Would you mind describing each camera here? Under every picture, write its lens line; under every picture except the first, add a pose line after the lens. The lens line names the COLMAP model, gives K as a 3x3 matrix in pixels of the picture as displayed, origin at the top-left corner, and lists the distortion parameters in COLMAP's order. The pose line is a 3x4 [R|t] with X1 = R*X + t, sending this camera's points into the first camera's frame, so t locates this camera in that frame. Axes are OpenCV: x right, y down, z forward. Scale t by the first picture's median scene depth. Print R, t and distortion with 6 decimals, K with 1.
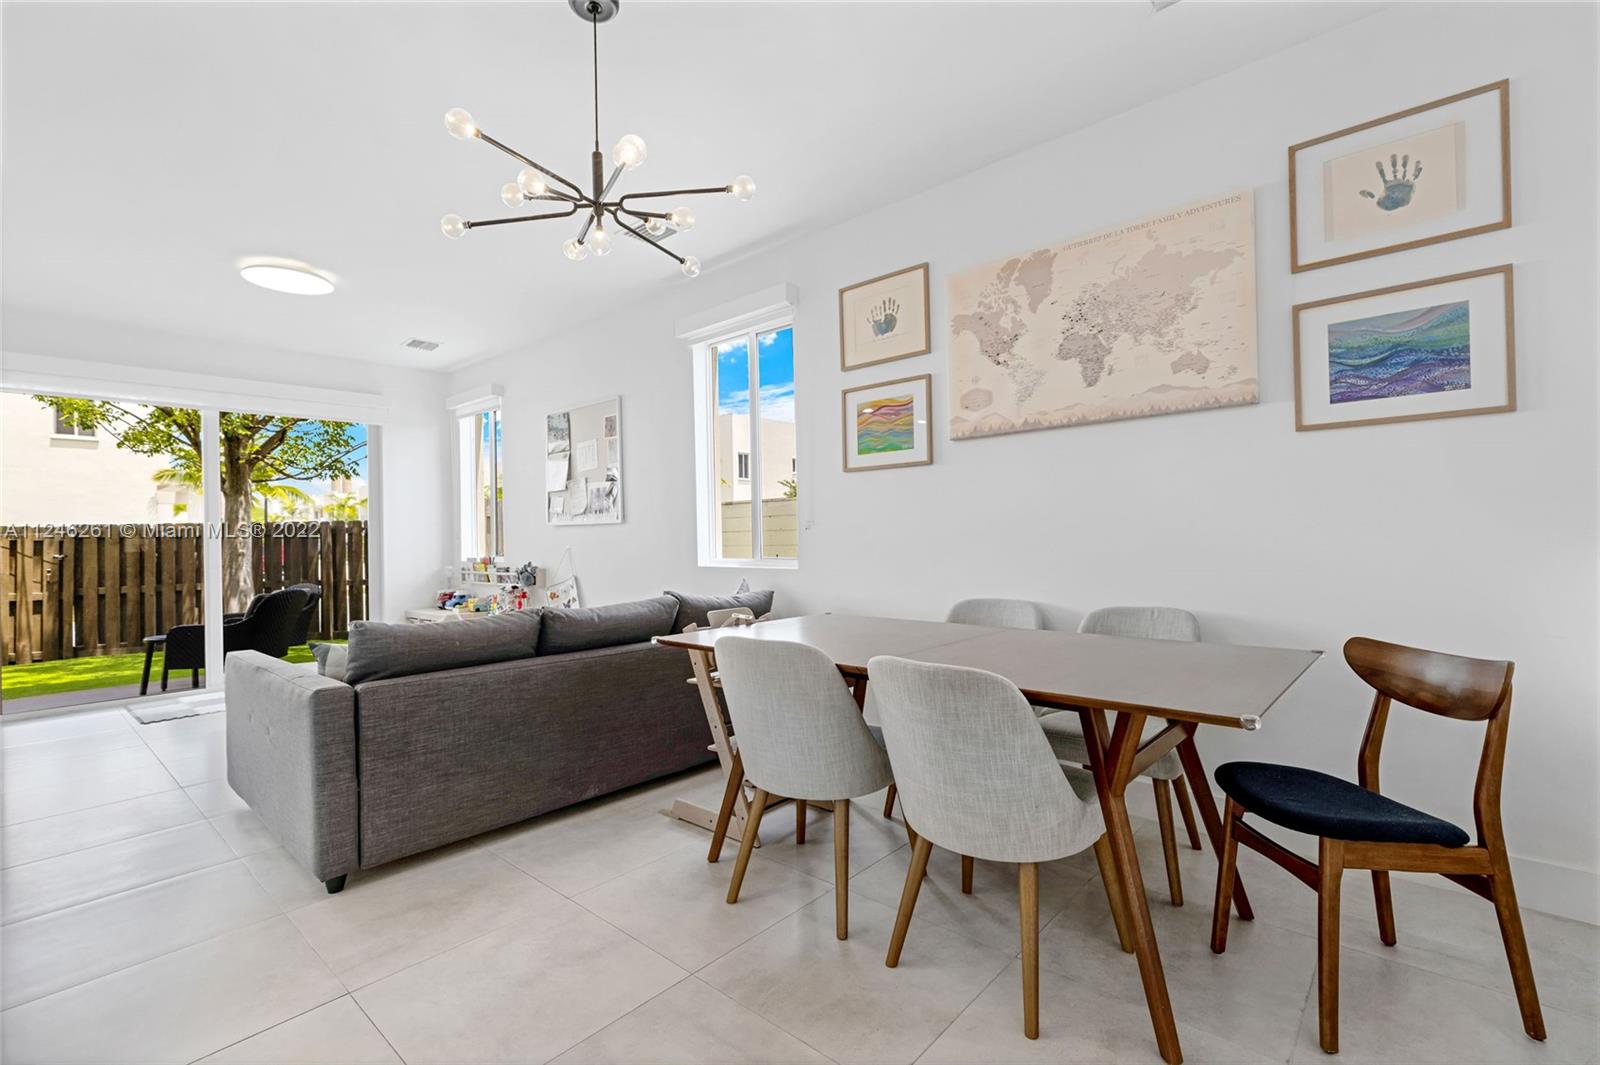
lens RADIAL K [[713.0, 0, 813.0], [0, 713.0, 529.8], [0, 0, 1]] dist [0.001209, 0.001412]
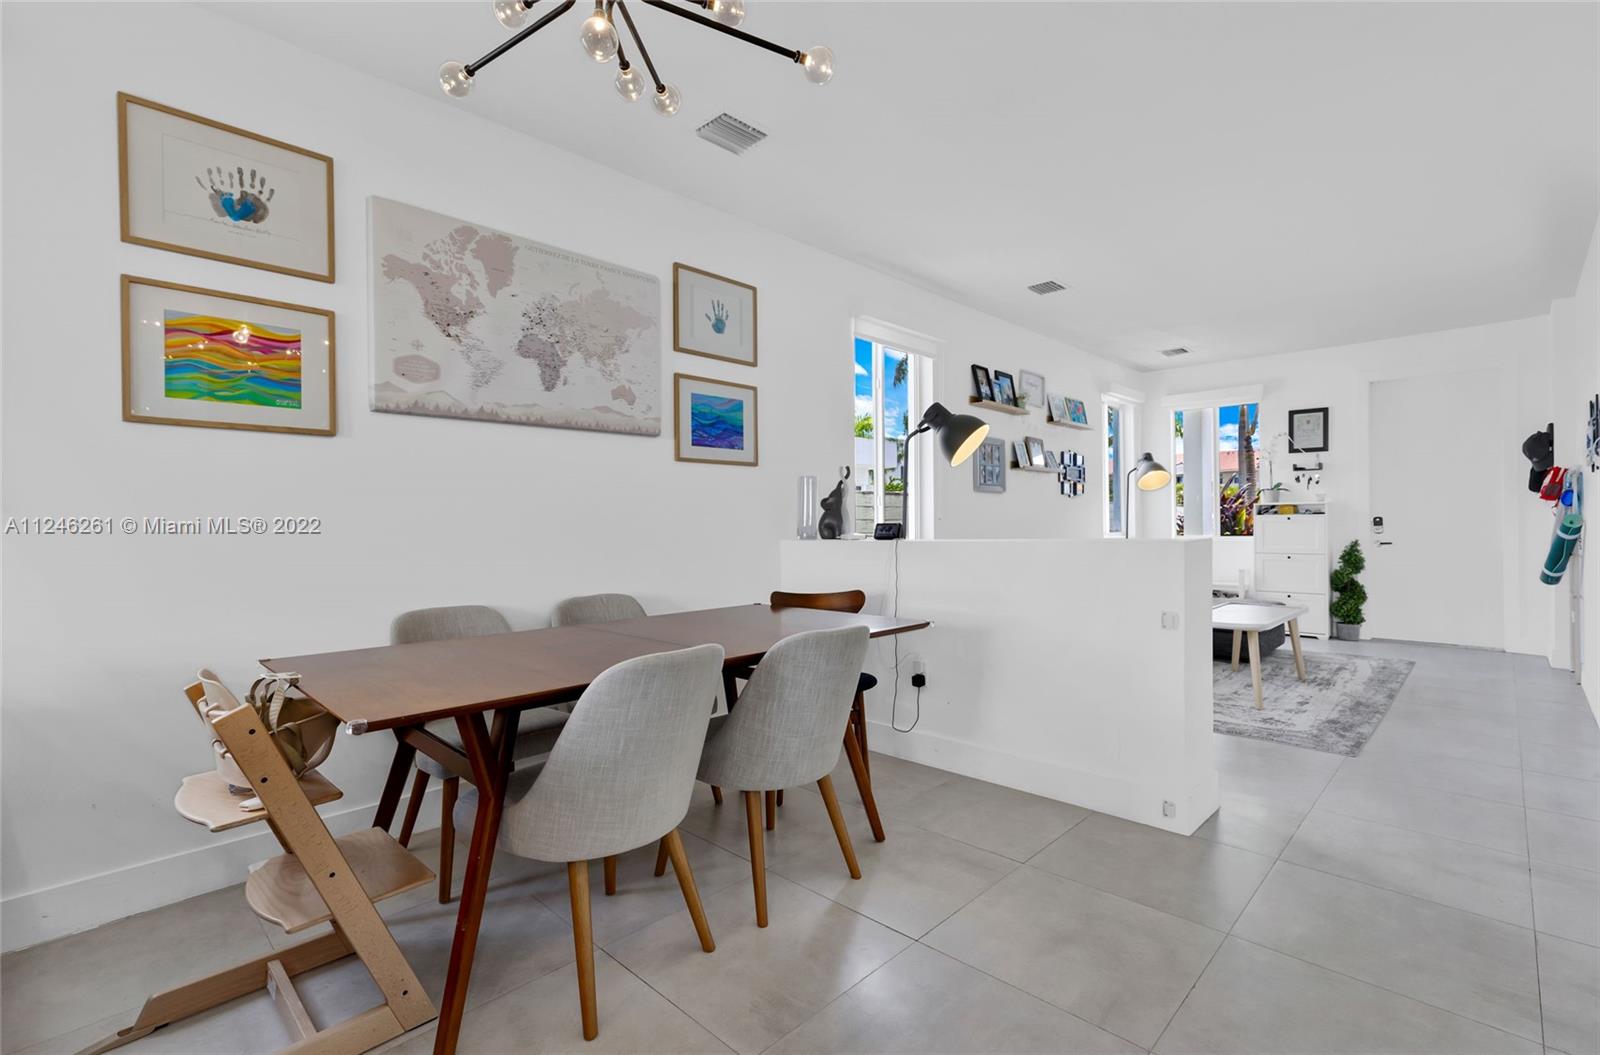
lens RADIAL K [[725.6, 0, 807.9], [0, 725.6, 524.3], [0, 0, 1]] dist [0.002606, 0.001654]
pose [[0.045897, 0.019181, 0.998762, -0.363071], [0.000928, 0.999814, -0.019244, 0.008702], [-0.998946, 0.001810, 0.045871, 0.316640]]
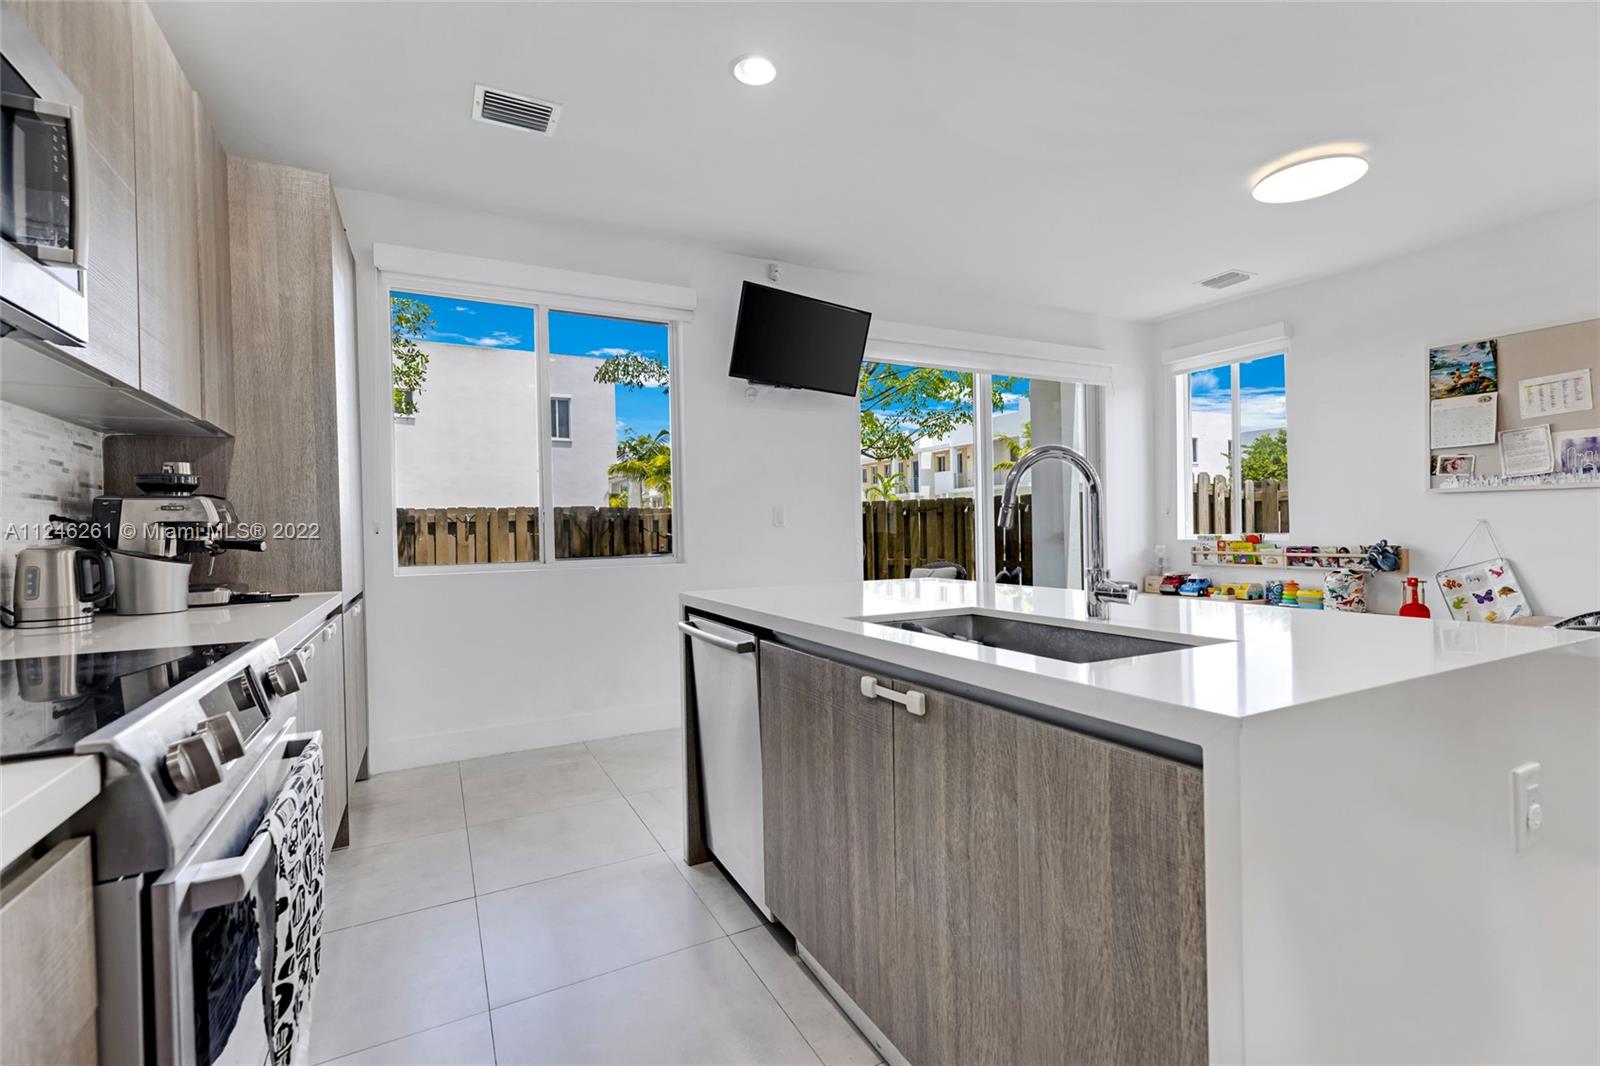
lens RADIAL K [[713.0, 0, 807.8], [0, 713.0, 531.7], [0, 0, 1]] dist [0.001209, 0.001412]
pose [[0.934542, 0.004110, -0.355828, -0.798076], [0.003685, 0.999768, 0.021225, 0.018877], [0.355833, -0.021146, 0.934310, 0.041334]]
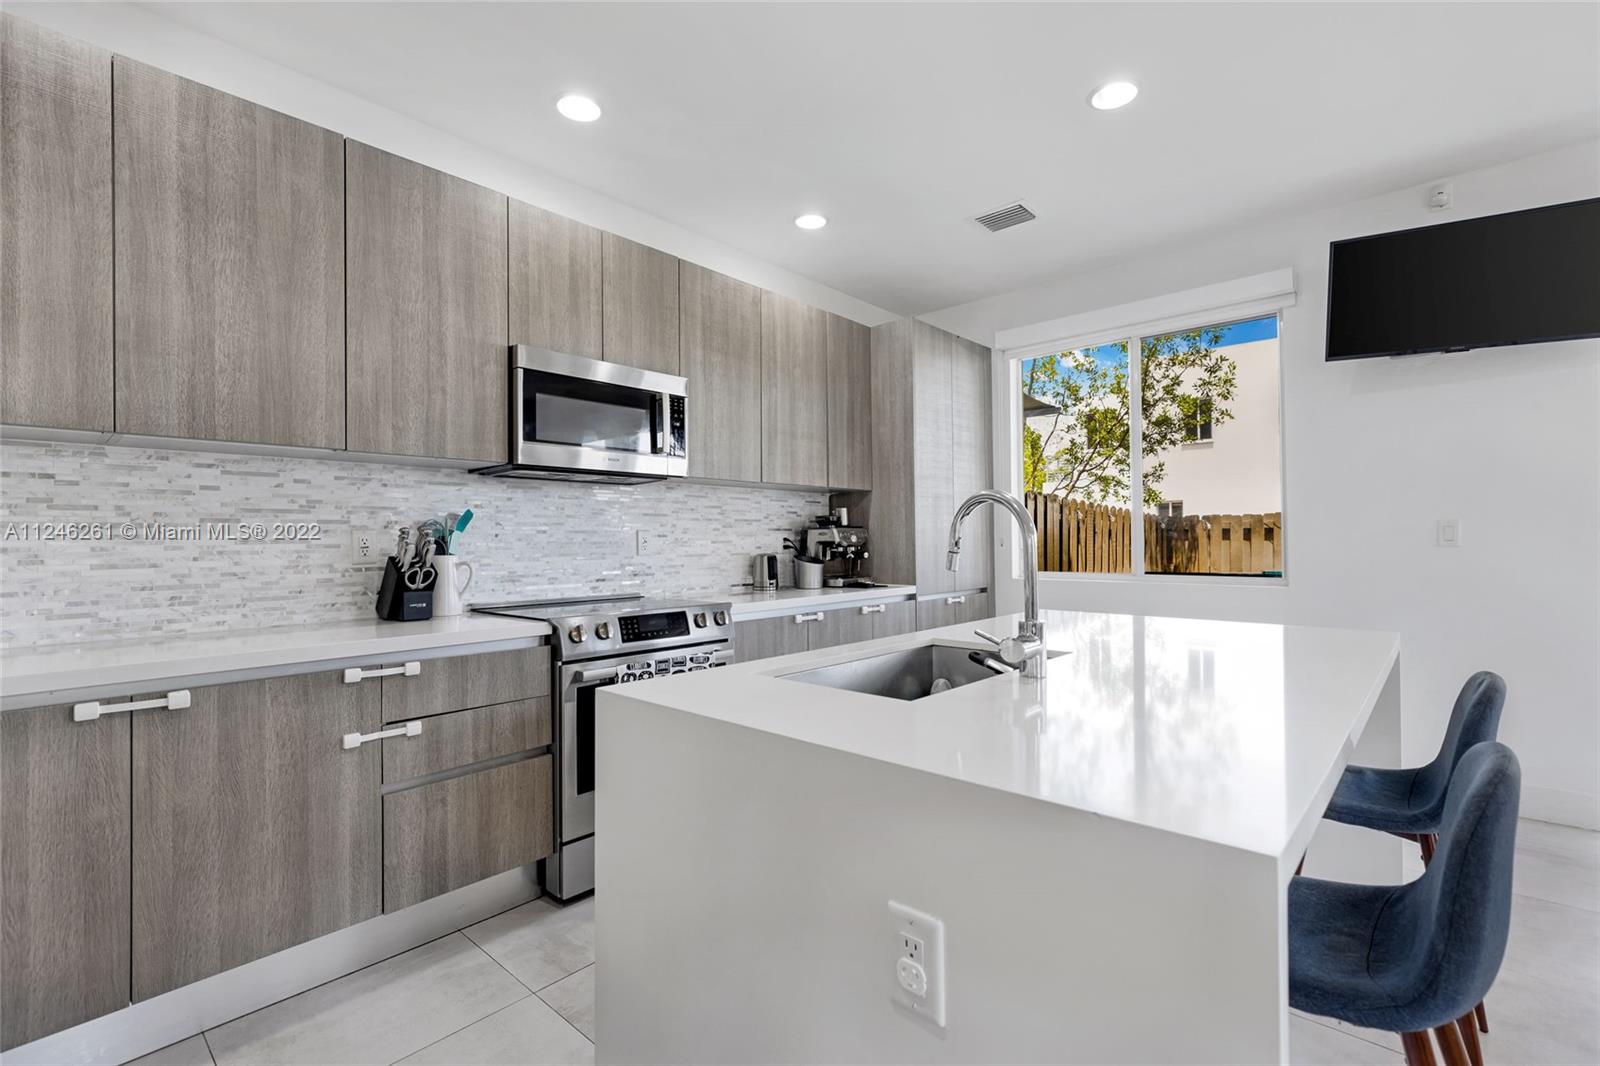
lens RADIAL K [[713.0, 0, 803.8], [0, 713.0, 533.5], [0, 0, 1]] dist [0.001209, 0.001412]
pose [[-0.008333, 0.009945, -0.999916, -0.507265], [0.018858, 0.999774, 0.009786, 0.003957], [0.999787, -0.018775, -0.008518, 0.281304]]
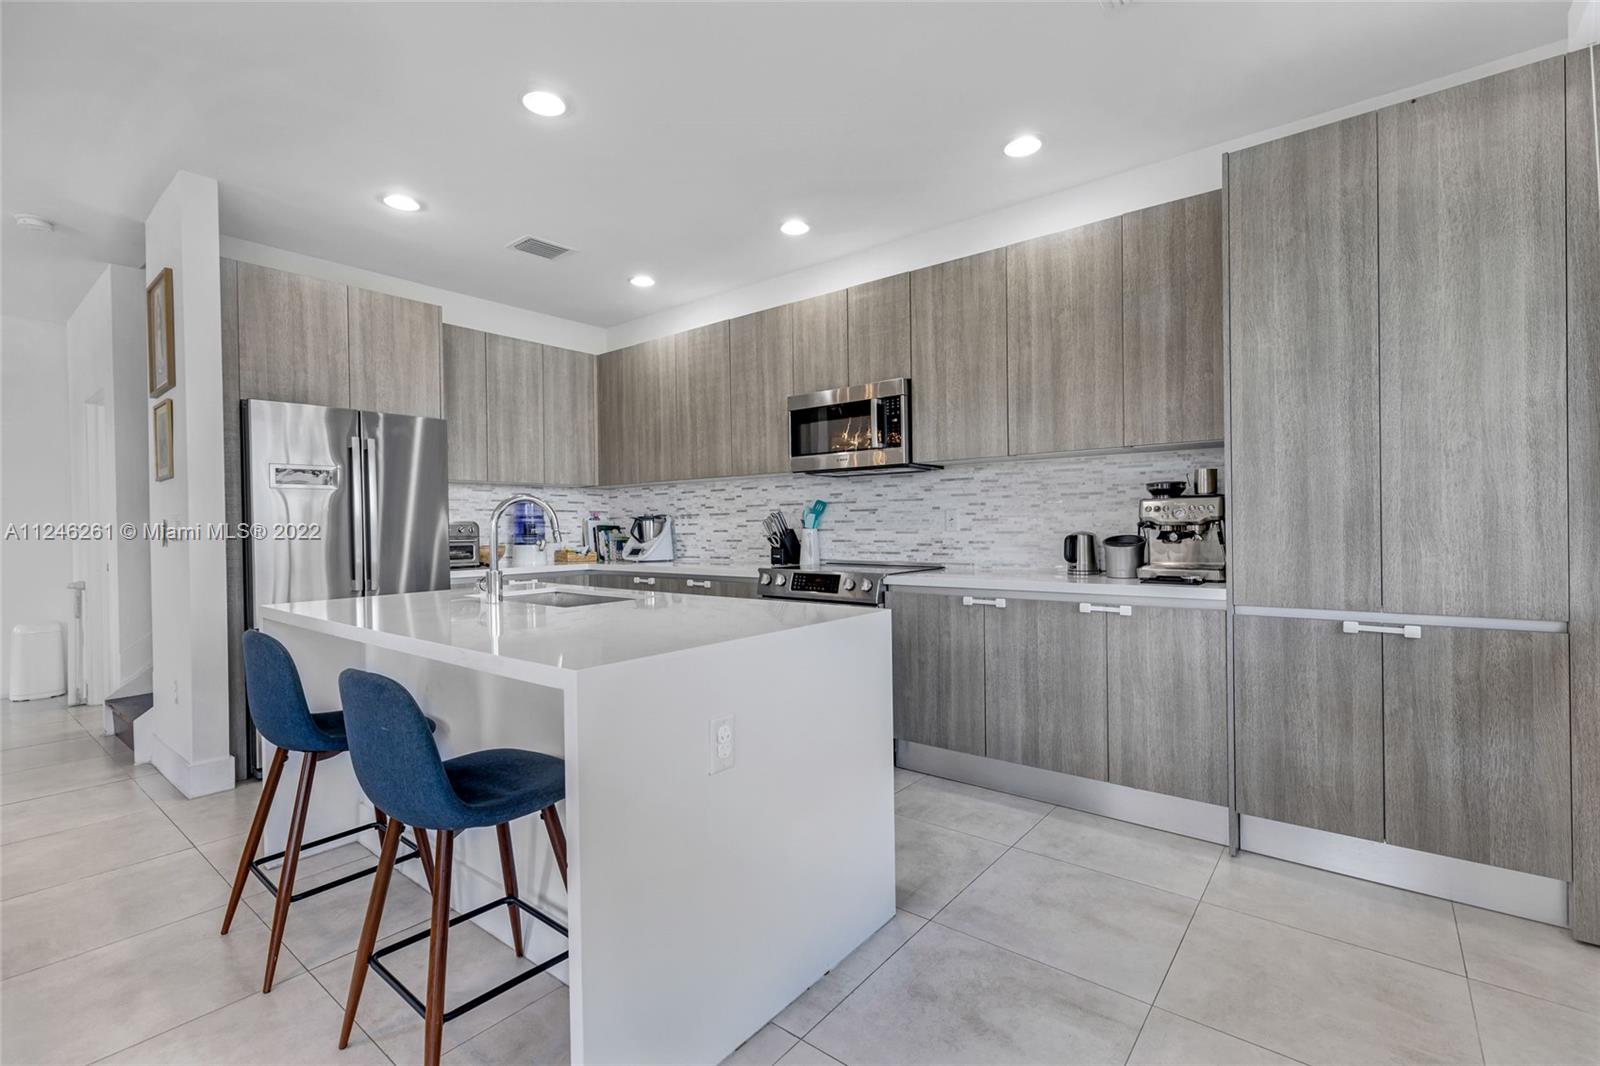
lens RADIAL K [[713.0, 0, 810.7], [0, 713.0, 526.4], [0, 0, 1]] dist [0.001209, 0.001412]
pose [[-0.998213, 0.033025, -0.049794, -0.976154], [0.033330, 0.999430, -0.005326, 0.021665], [0.049590, -0.006976, -0.998745, 0.861553]]
